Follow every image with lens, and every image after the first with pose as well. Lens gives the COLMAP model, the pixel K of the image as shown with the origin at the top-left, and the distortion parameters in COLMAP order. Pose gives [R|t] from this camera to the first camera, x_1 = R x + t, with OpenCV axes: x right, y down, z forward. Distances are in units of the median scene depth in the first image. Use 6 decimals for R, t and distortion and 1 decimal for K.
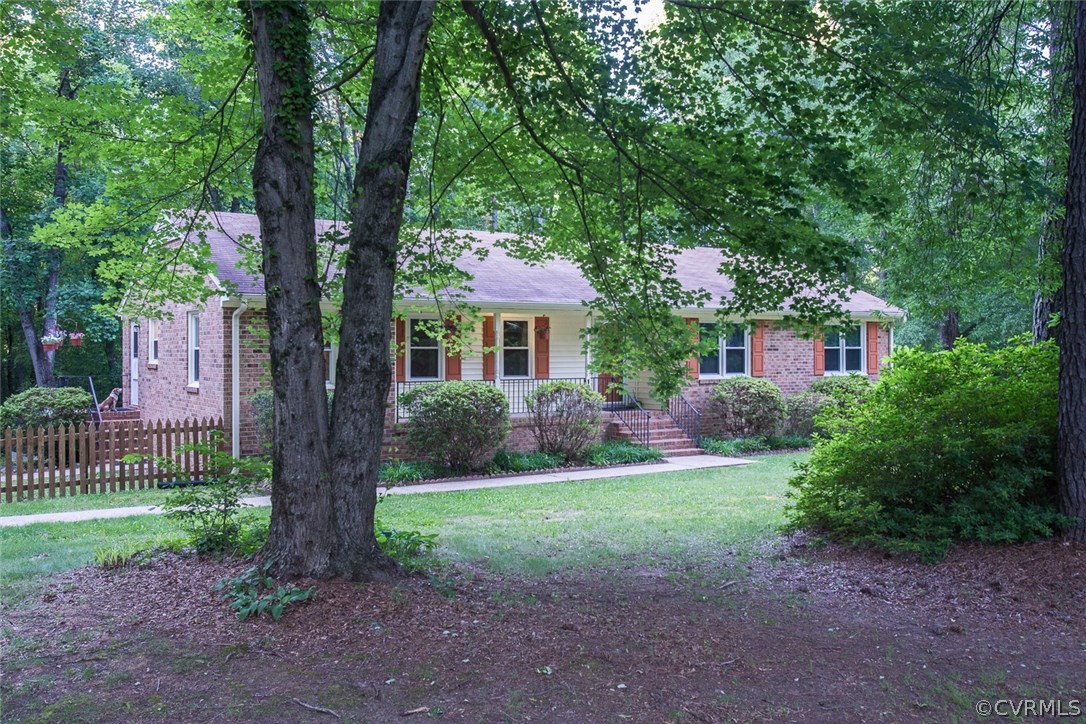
lens RADIAL K [[948.4, 0, 543.0], [0, 948.4, 362.0], [0, 0, 1]] dist [0.006619, 0.001596]
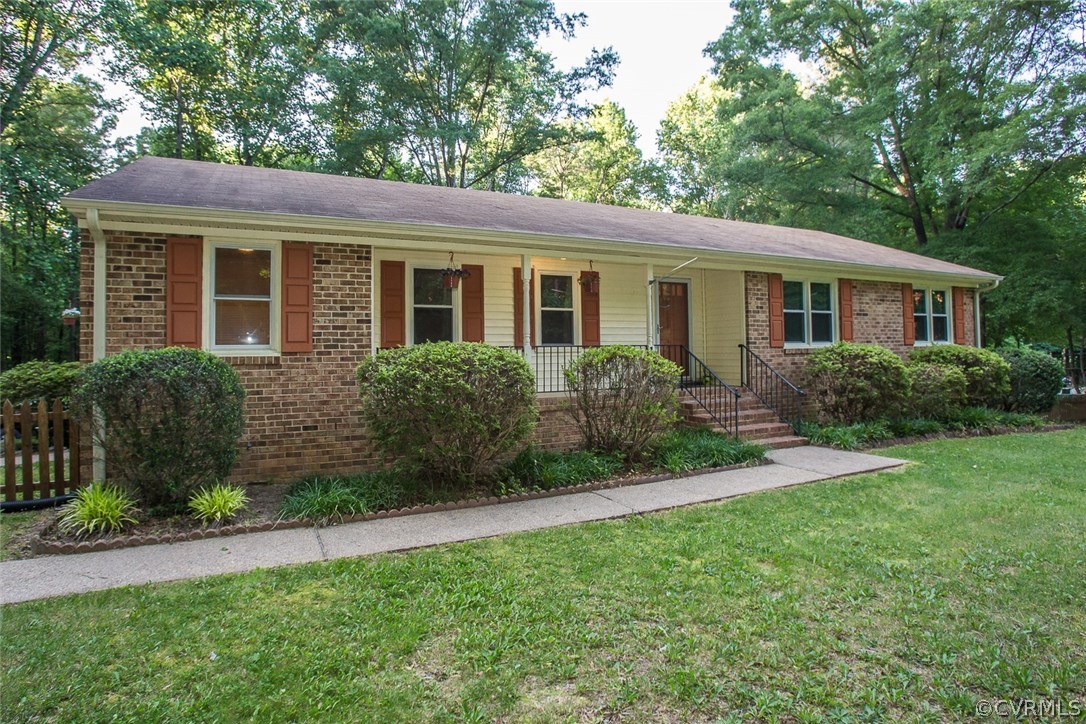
lens RADIAL K [[439.5, 0, 543.0], [0, 439.5, 362.0], [0, 0, 1]] dist [-0.045352, 0.000012]
pose [[0.991339, -0.011136, -0.130851, 0.007814], [0.010782, 0.999936, -0.003415, 0.032772], [0.130881, 0.001975, 0.991396, 0.677804]]
